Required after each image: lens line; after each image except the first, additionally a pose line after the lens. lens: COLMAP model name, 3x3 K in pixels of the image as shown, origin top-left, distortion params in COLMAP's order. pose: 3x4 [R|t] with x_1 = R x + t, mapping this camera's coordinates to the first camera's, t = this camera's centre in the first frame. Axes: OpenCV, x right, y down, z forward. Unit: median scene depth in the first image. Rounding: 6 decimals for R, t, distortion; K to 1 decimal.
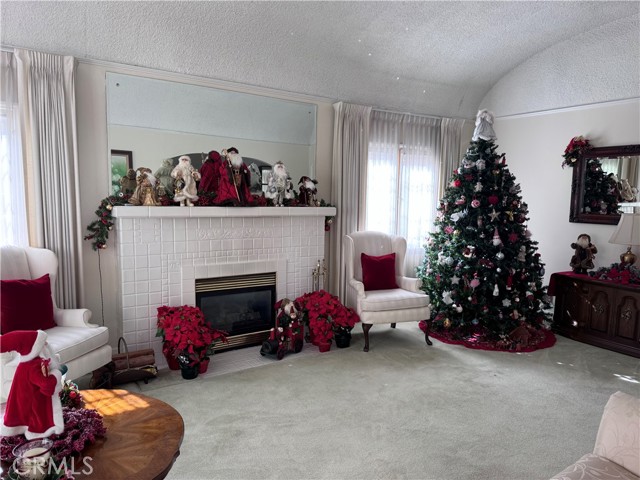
lens RADIAL K [[456.0, 0, 316.0], [0, 456.0, 237.4], [0, 0, 1]] dist [0.079225, -0.000584]
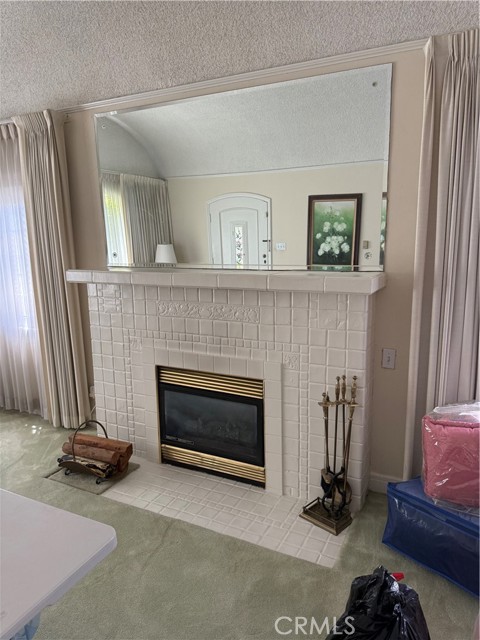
lens RADIAL K [[458.5, 0, 243.1], [0, 458.5, 325.7], [0, 0, 1]] dist [0.041691, -0.049597]
pose [[0.496756, 0.134469, -0.857410, 0.410204], [-0.051733, 0.990755, 0.125410, -0.070591], [0.866347, -0.017942, 0.499120, 0.655388]]
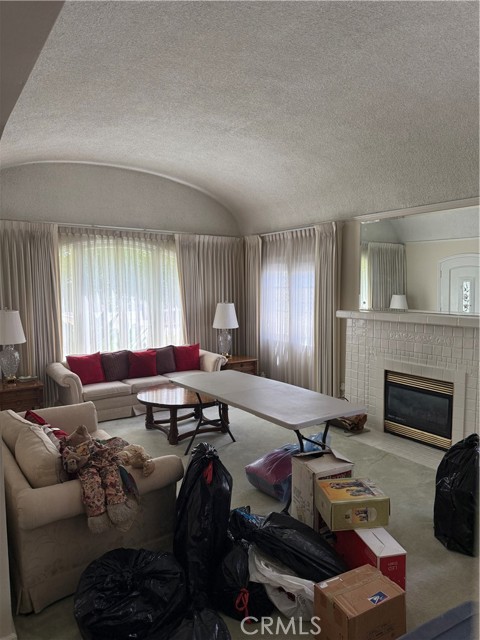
lens RADIAL K [[458.5, 0, 234.3], [0, 458.5, 318.6], [0, 0, 1]] dist [0.041691, -0.049597]
pose [[0.004719, 0.050577, -0.998709, 0.884703], [-0.093666, 0.994352, 0.049914, -0.065902], [0.995592, 0.093309, 0.009430, 0.493805]]
